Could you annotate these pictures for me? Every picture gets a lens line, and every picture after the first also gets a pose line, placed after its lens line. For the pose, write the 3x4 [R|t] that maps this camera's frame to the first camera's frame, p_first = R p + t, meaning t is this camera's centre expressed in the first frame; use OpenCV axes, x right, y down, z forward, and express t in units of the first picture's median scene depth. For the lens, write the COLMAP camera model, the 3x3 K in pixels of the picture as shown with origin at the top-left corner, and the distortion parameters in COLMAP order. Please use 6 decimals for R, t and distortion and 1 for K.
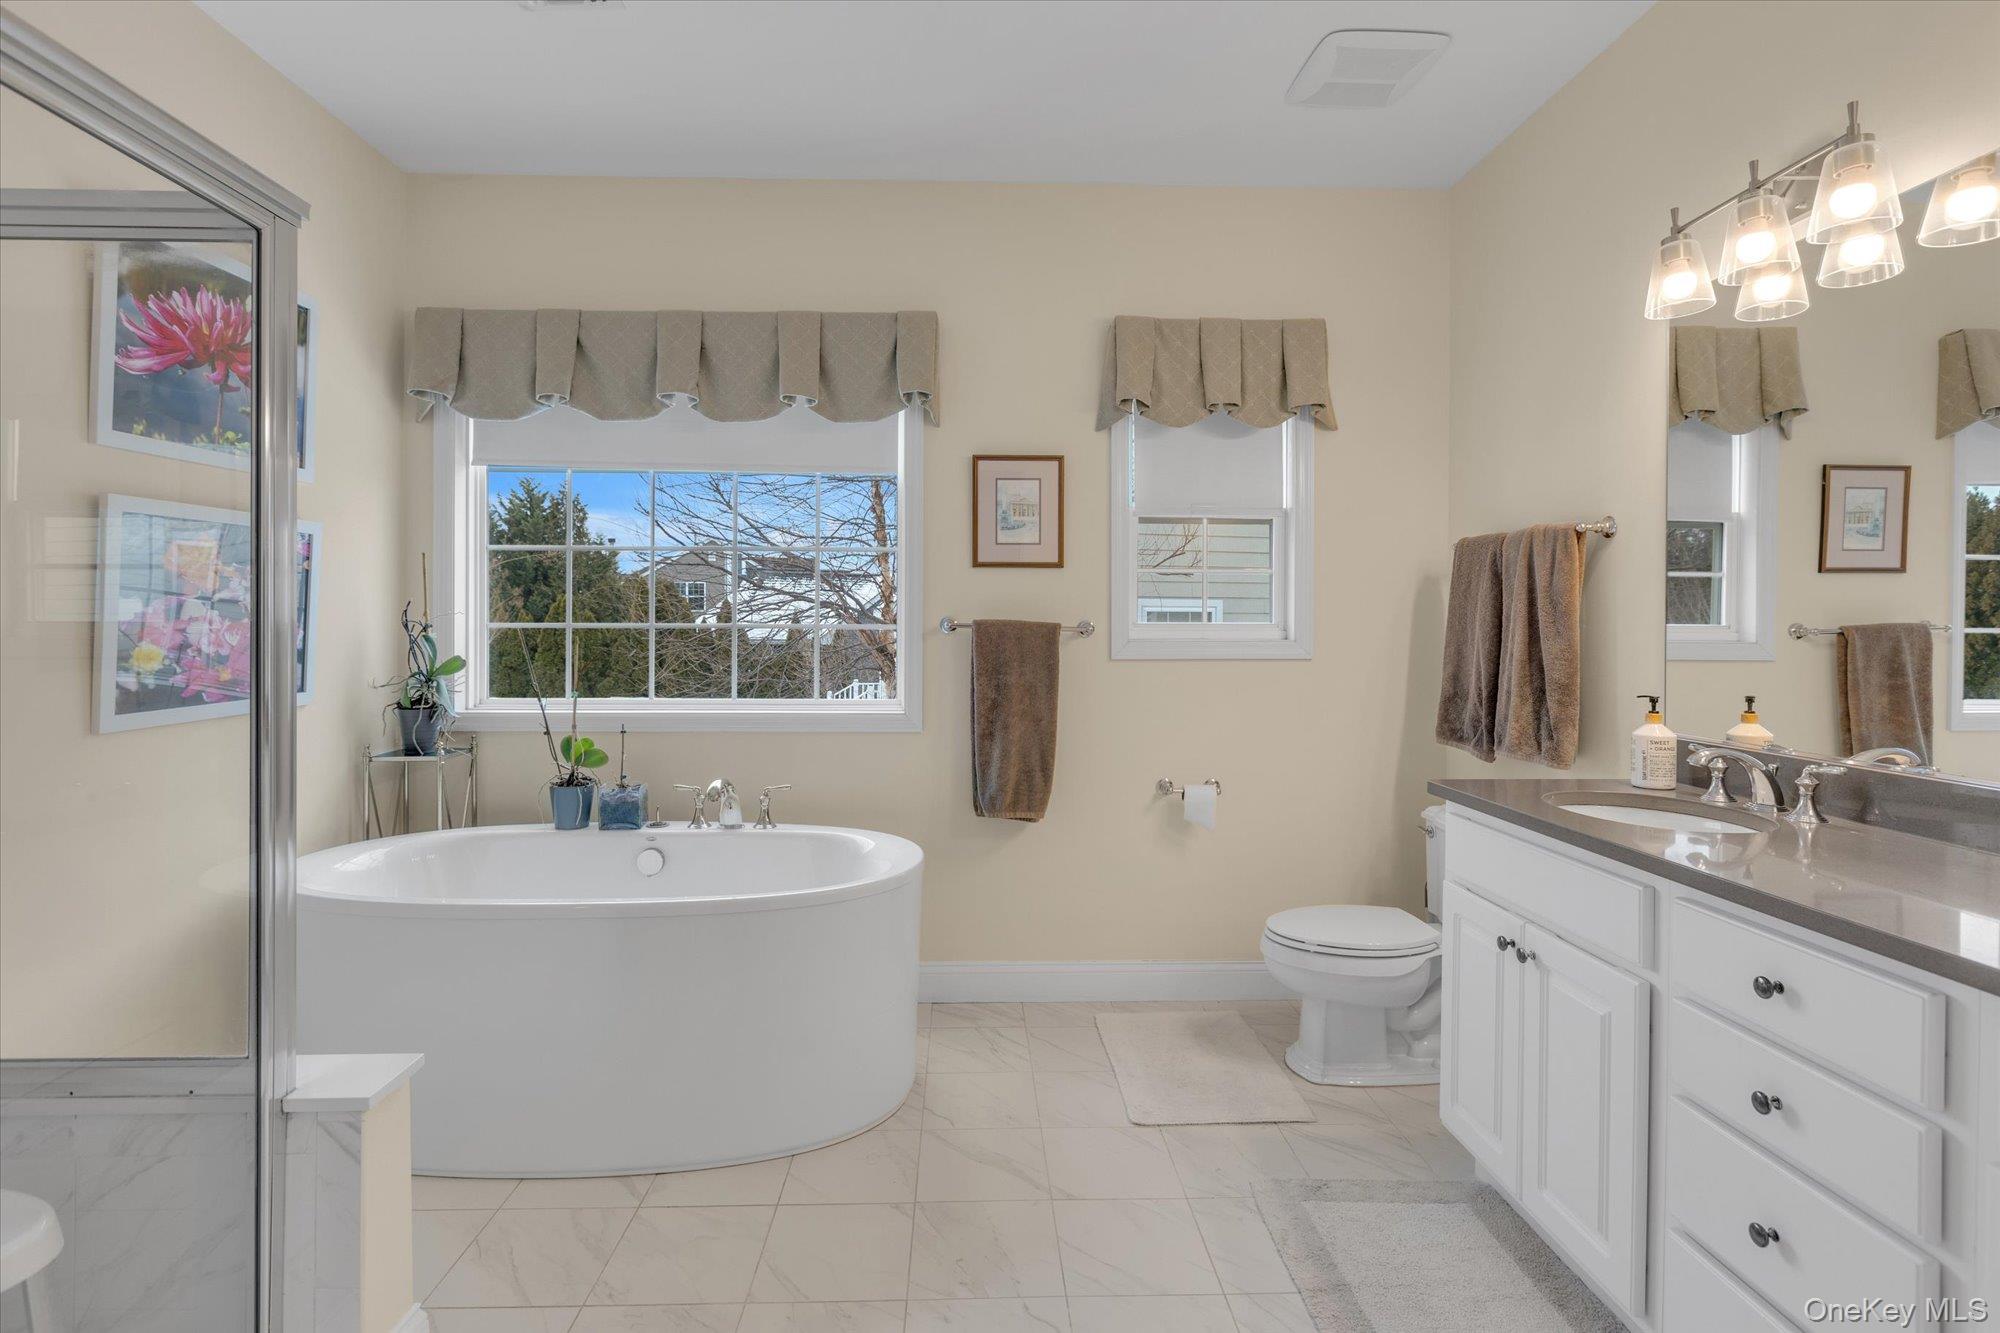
lens RADIAL K [[996.0, 0, 1003.2], [0, 996.0, 632.2], [0, 0, 1]] dist [0.000765, -0.000005]
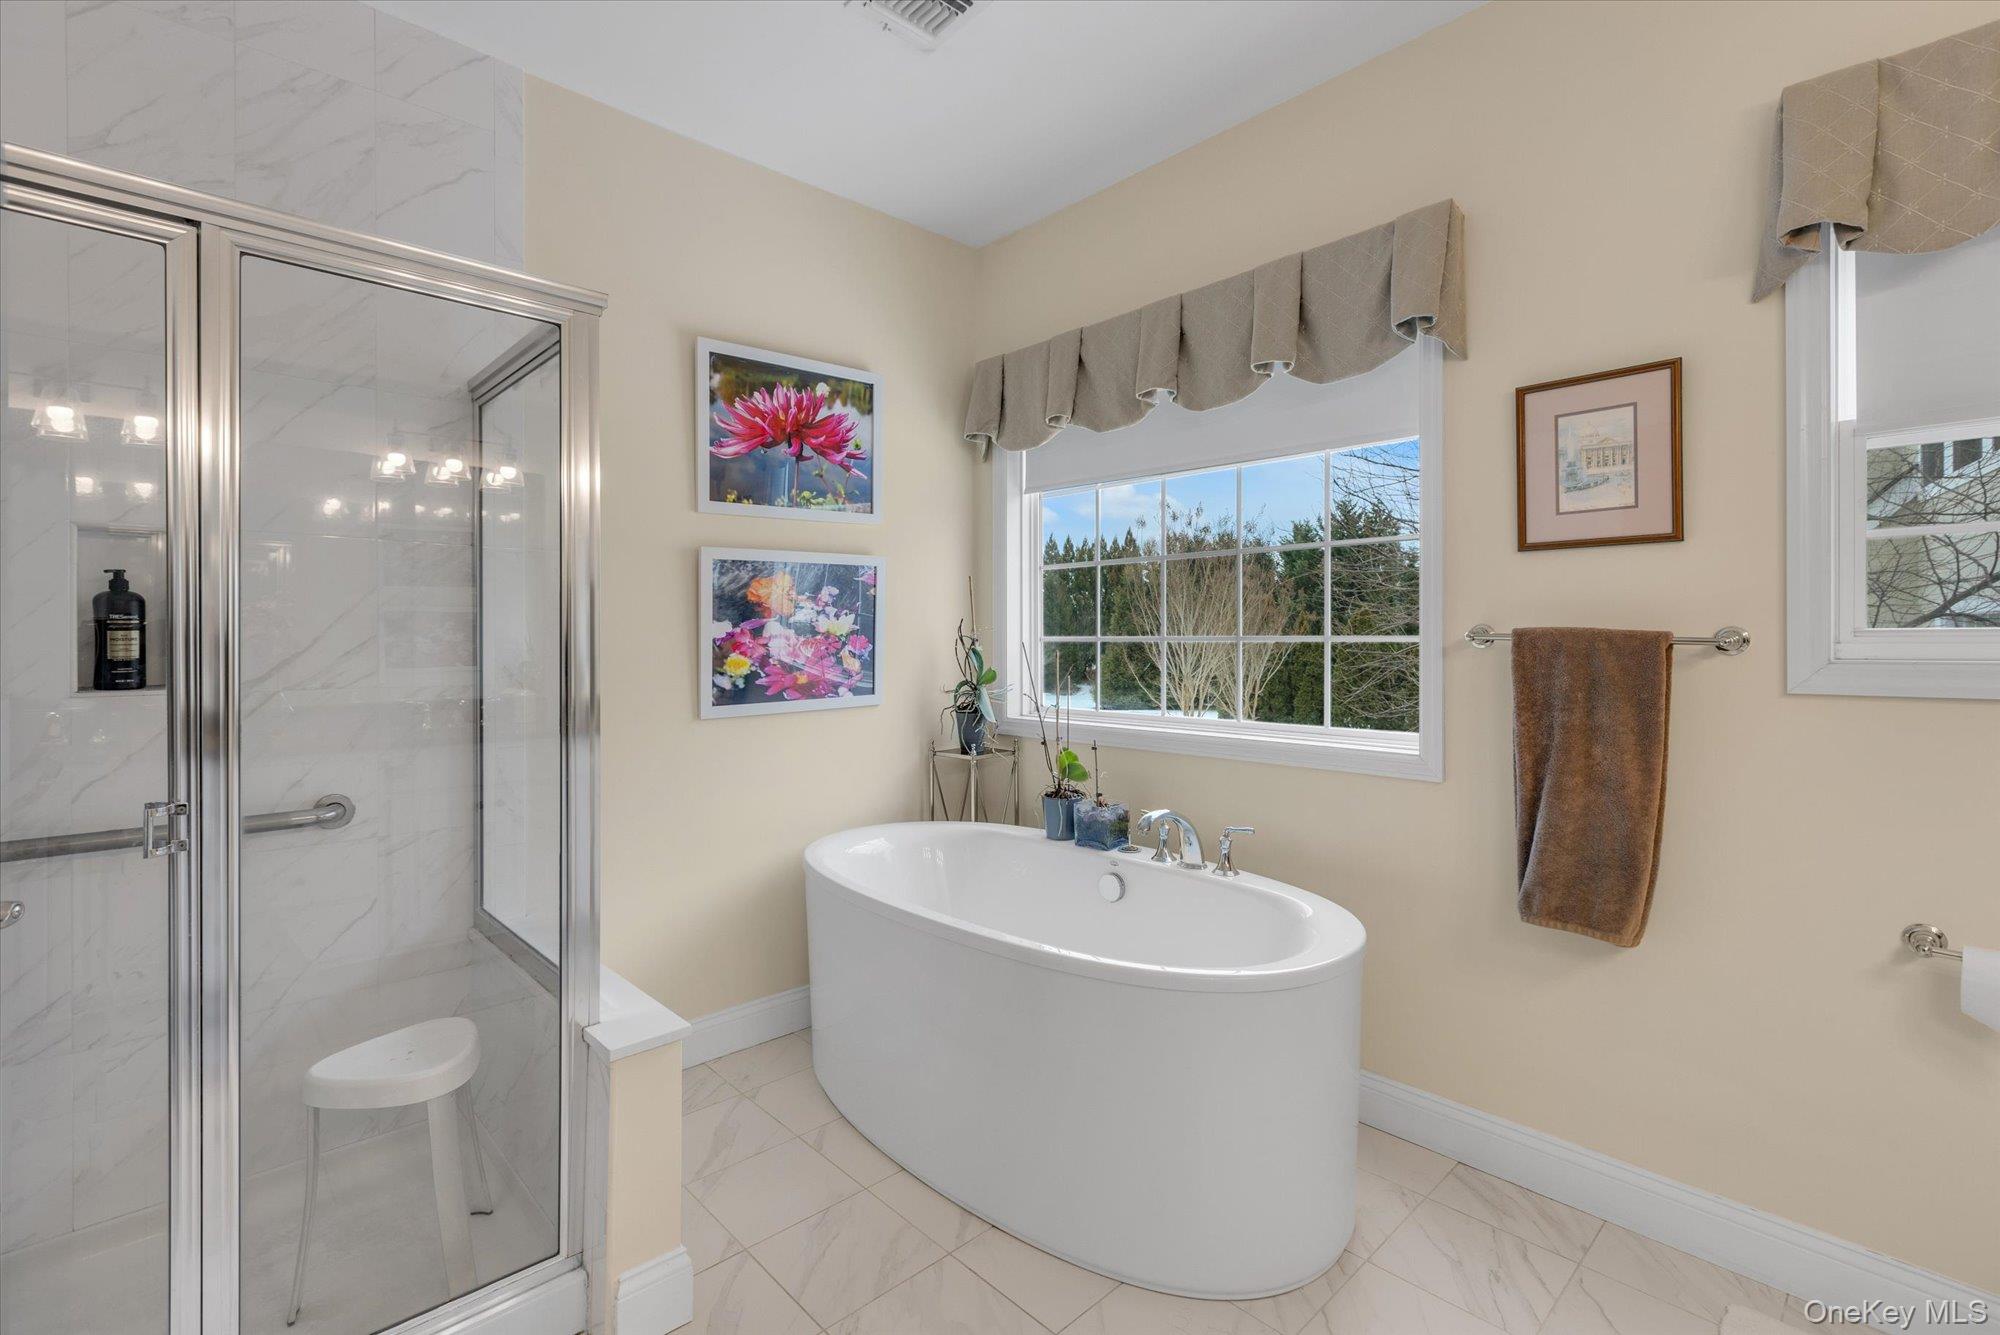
lens RADIAL K [[923.0, 0, 998.0], [0, 923.0, 640.9], [0, 0, 1]] dist [0.000405, 0.000109]
pose [[0.640398, -0.003351, -0.768036, 0.248529], [0.001329, 0.999994, -0.003255, -0.002292], [0.768042, 0.001064, 0.640398, 0.344751]]
